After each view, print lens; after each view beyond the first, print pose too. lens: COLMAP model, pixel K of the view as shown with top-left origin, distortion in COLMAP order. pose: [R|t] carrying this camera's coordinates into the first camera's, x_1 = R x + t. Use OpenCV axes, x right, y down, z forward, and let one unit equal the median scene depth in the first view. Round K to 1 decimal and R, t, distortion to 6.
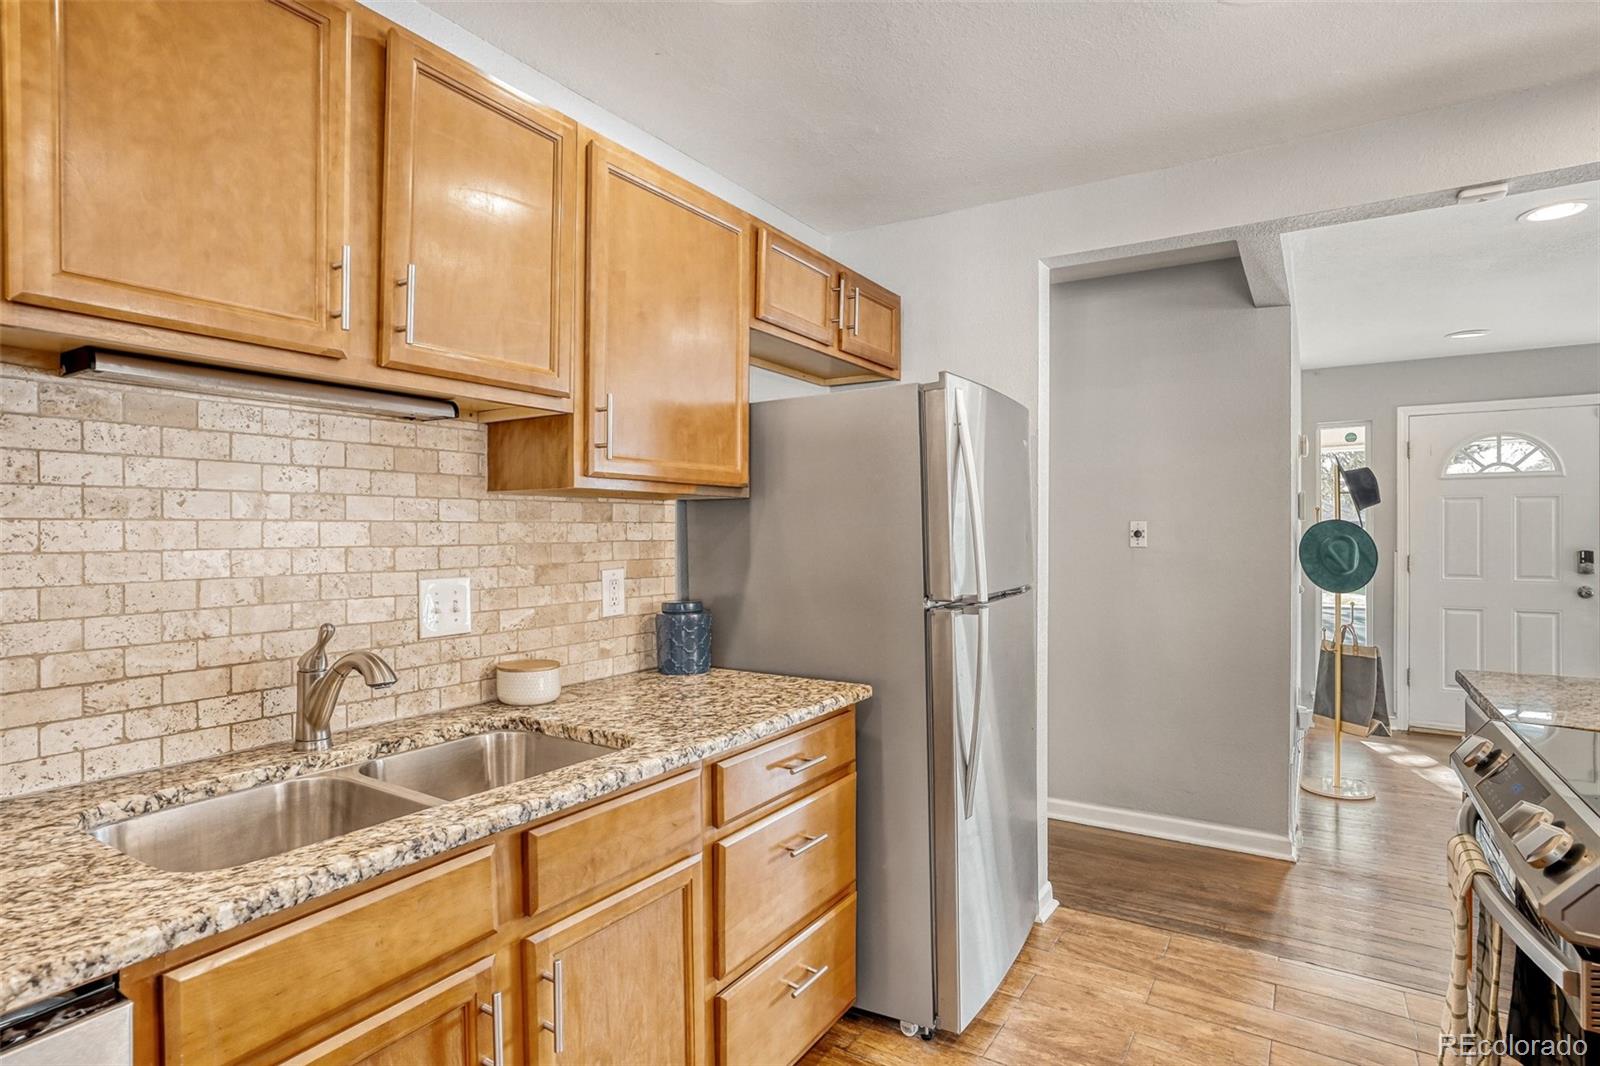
lens RADIAL K [[837.0, 0, 788.1], [0, 837.0, 529.9], [0, 0, 1]] dist [-0.061990, 0.038024]
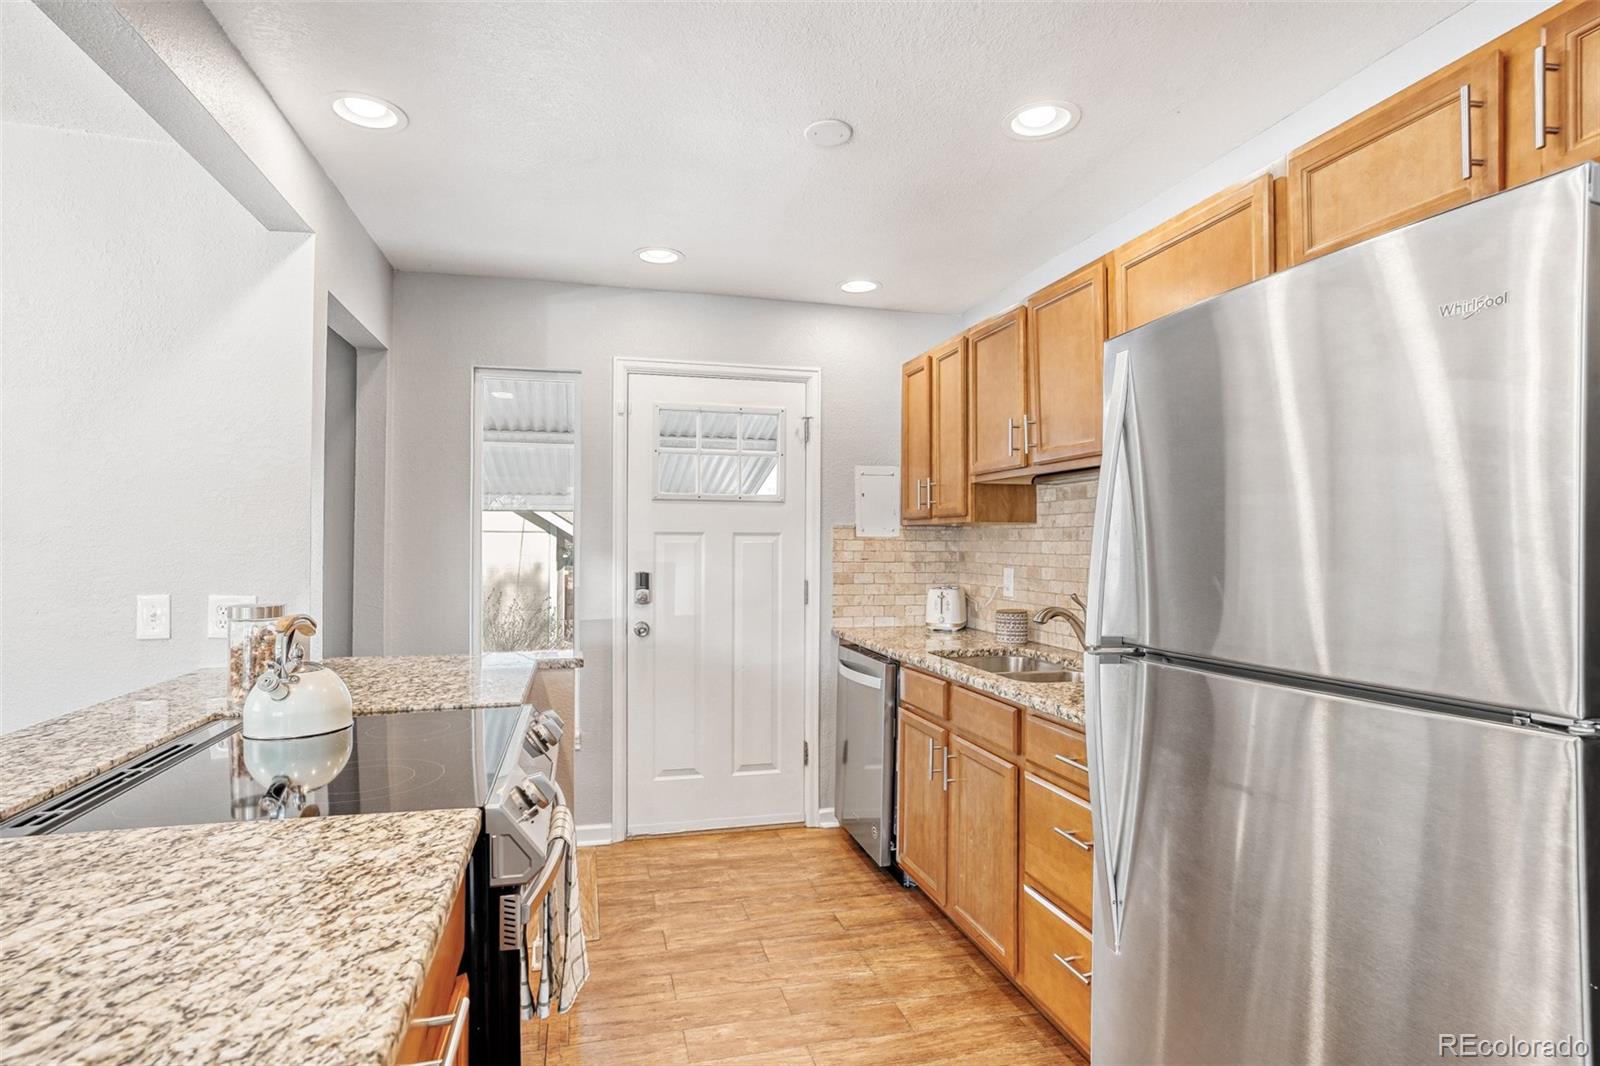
lens RADIAL K [[830.6, 0, 790.4], [0, 830.6, 532.6], [0, 0, 1]] dist [-0.062993, 0.038578]
pose [[-0.682970, -0.010926, -0.730365, 1.046398], [-0.000343, 0.999893, -0.014637, -0.000794], [0.730446, -0.009747, -0.682900, 1.453534]]
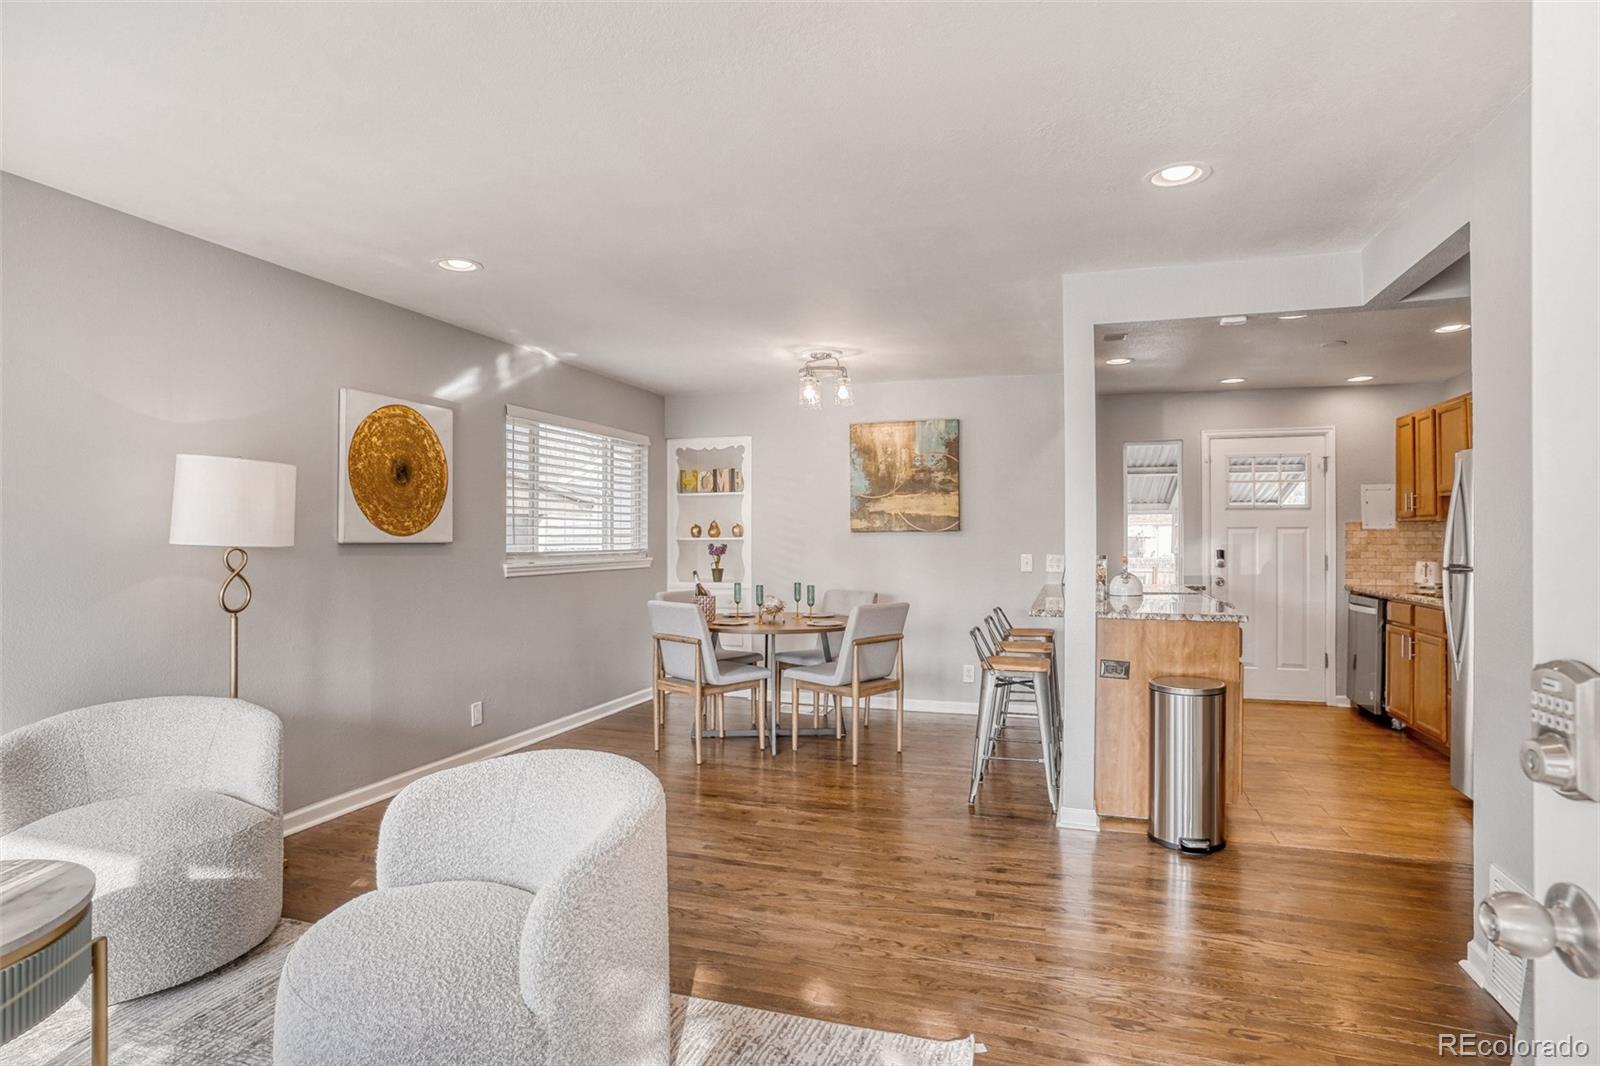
lens RADIAL K [[822.8, 0, 789.5], [0, 822.8, 534.1], [0, 0, 1]] dist [-0.074510, 0.040616]
pose [[-0.970310, 0.000414, -0.241865, 2.481549], [0.002548, 0.999961, -0.008507, 0.022410], [0.241852, -0.008870, -0.970273, 2.766925]]
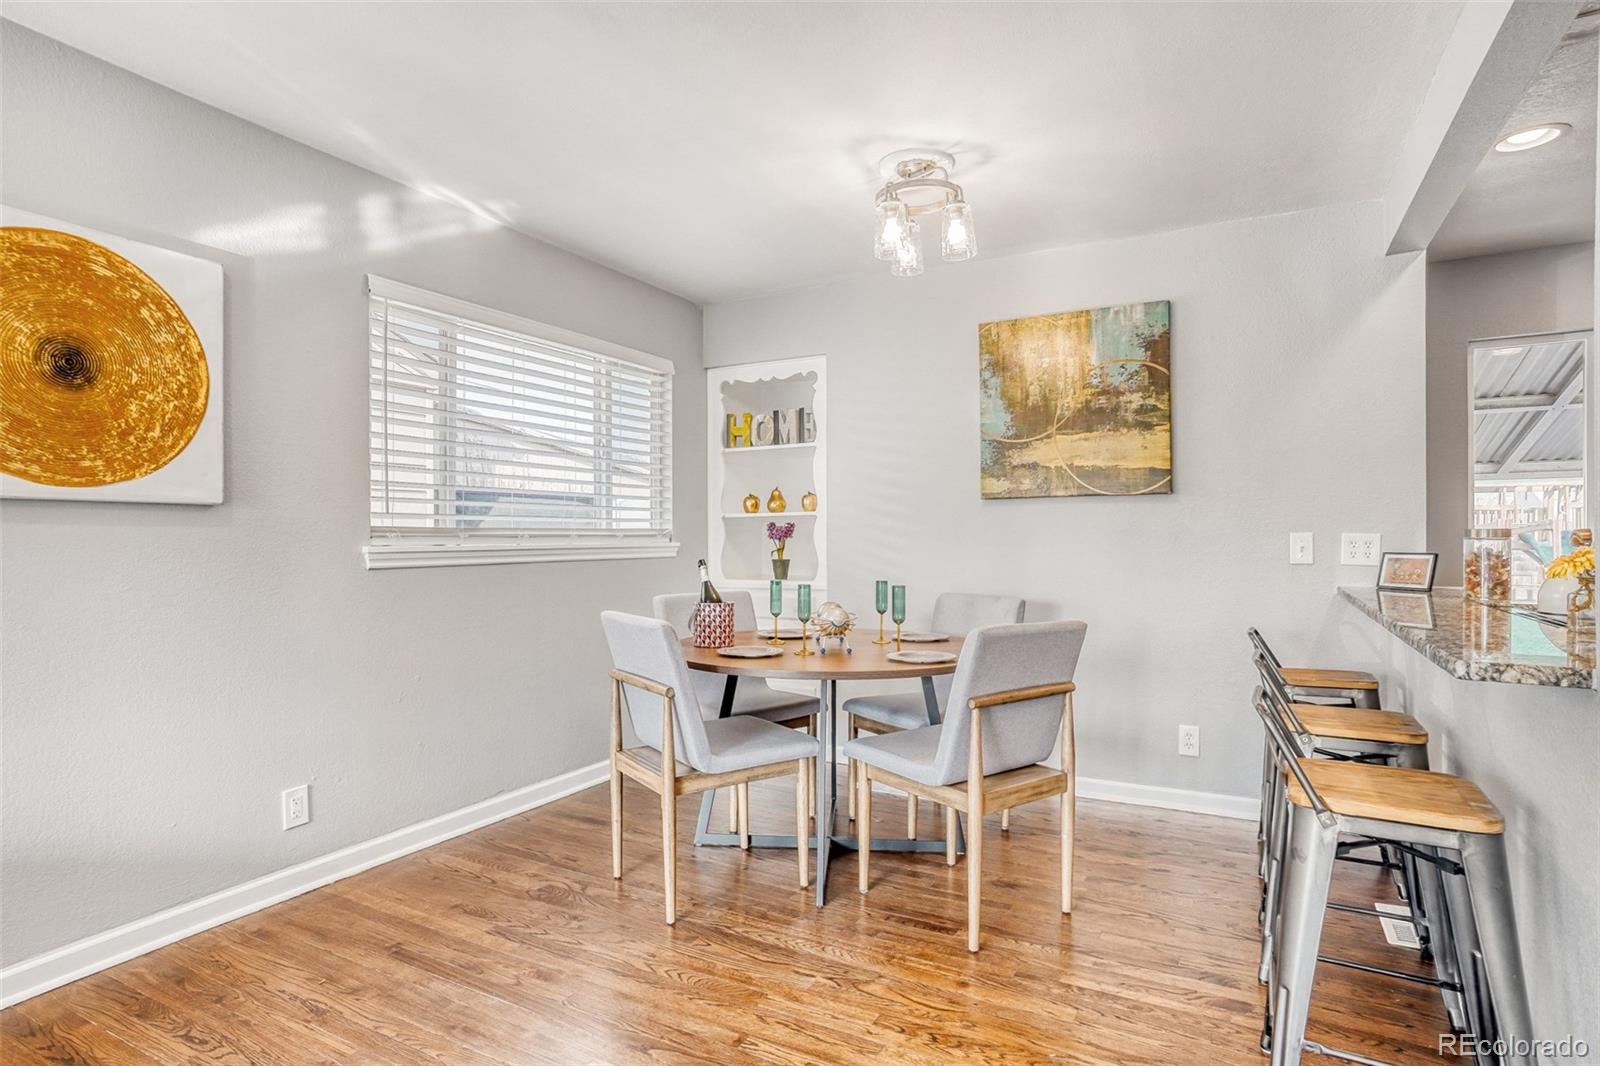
lens RADIAL K [[837.0, 0, 788.1], [0, 837.0, 529.9], [0, 0, 1]] dist [-0.061990, 0.038024]
pose [[-0.998165, 0.003064, -0.060481, 2.026040], [0.003743, 0.999931, -0.011112, 0.085642], [0.060443, -0.011318, -0.998107, 1.594885]]
